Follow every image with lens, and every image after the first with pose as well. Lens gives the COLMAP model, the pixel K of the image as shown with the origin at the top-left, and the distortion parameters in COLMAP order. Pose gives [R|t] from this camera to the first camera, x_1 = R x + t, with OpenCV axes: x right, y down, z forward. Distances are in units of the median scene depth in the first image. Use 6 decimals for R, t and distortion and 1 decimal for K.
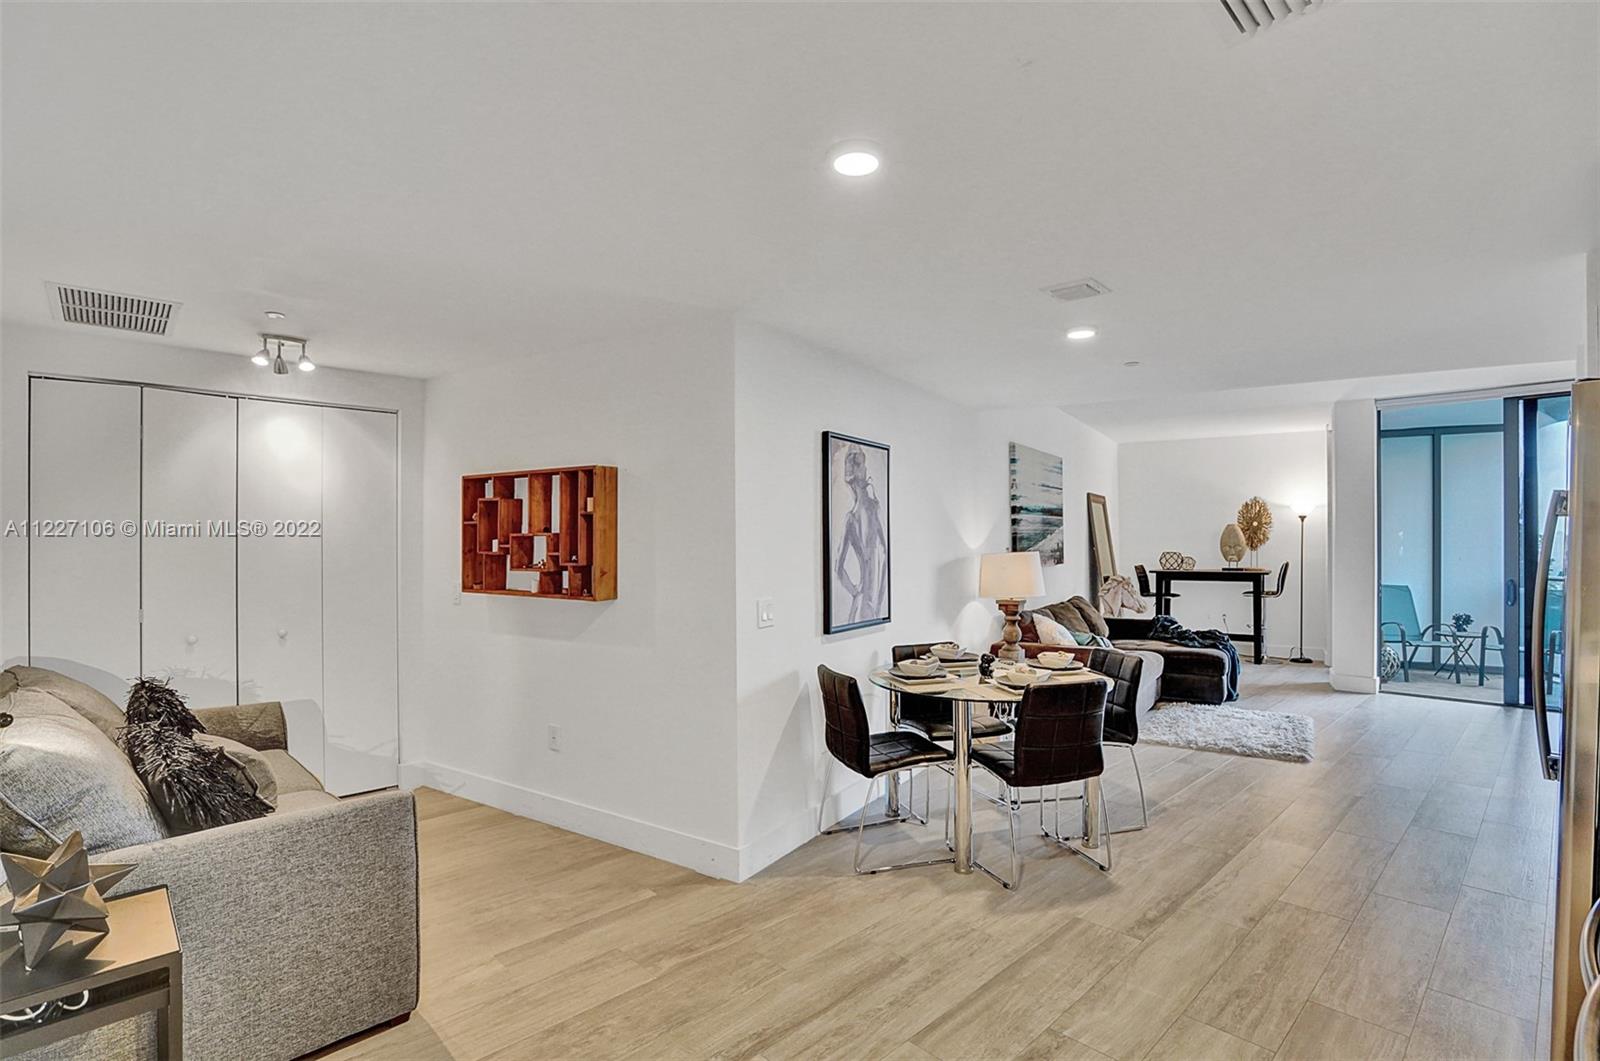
lens RADIAL K [[759.4, 0, 787.0], [0, 759.4, 546.6], [0, 0, 1]] dist [-0.029013, 0.002629]
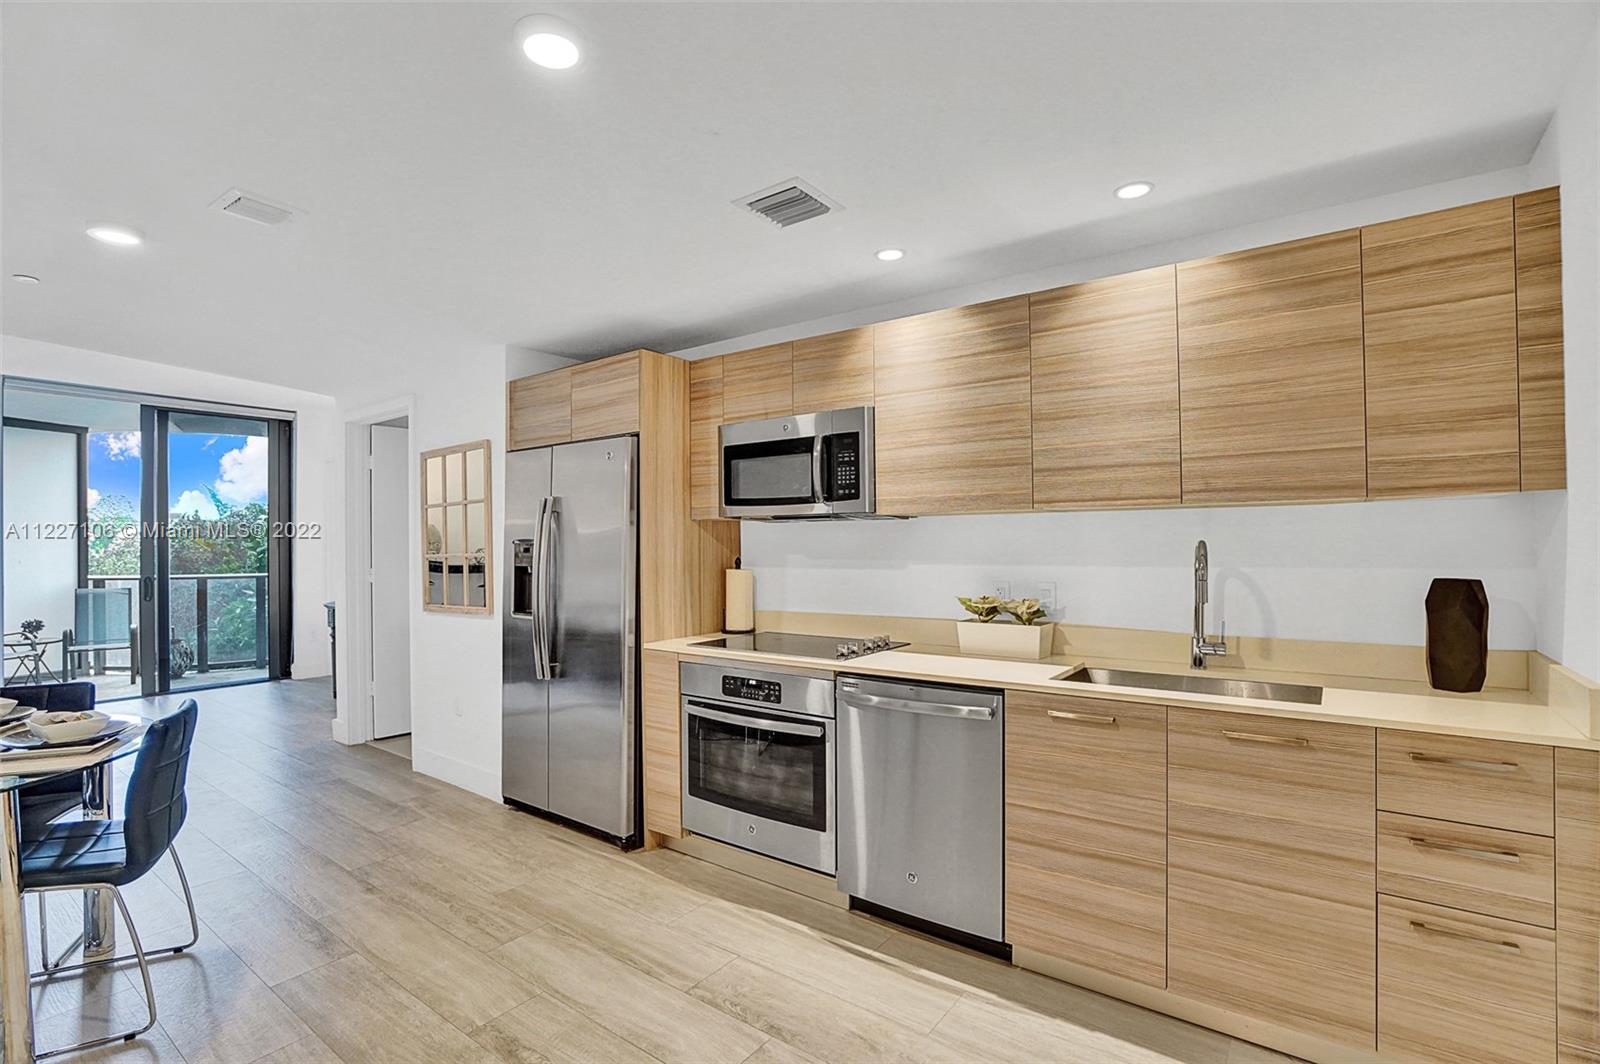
lens RADIAL K [[759.4, 0, 792.5], [0, 759.4, 540.7], [0, 0, 1]] dist [-0.029013, 0.002629]
pose [[-0.180216, 0.013382, 0.983536, -0.360151], [0.011867, 0.999864, -0.011429, 0.023527], [-0.983556, 0.009612, -0.180350, 0.422999]]
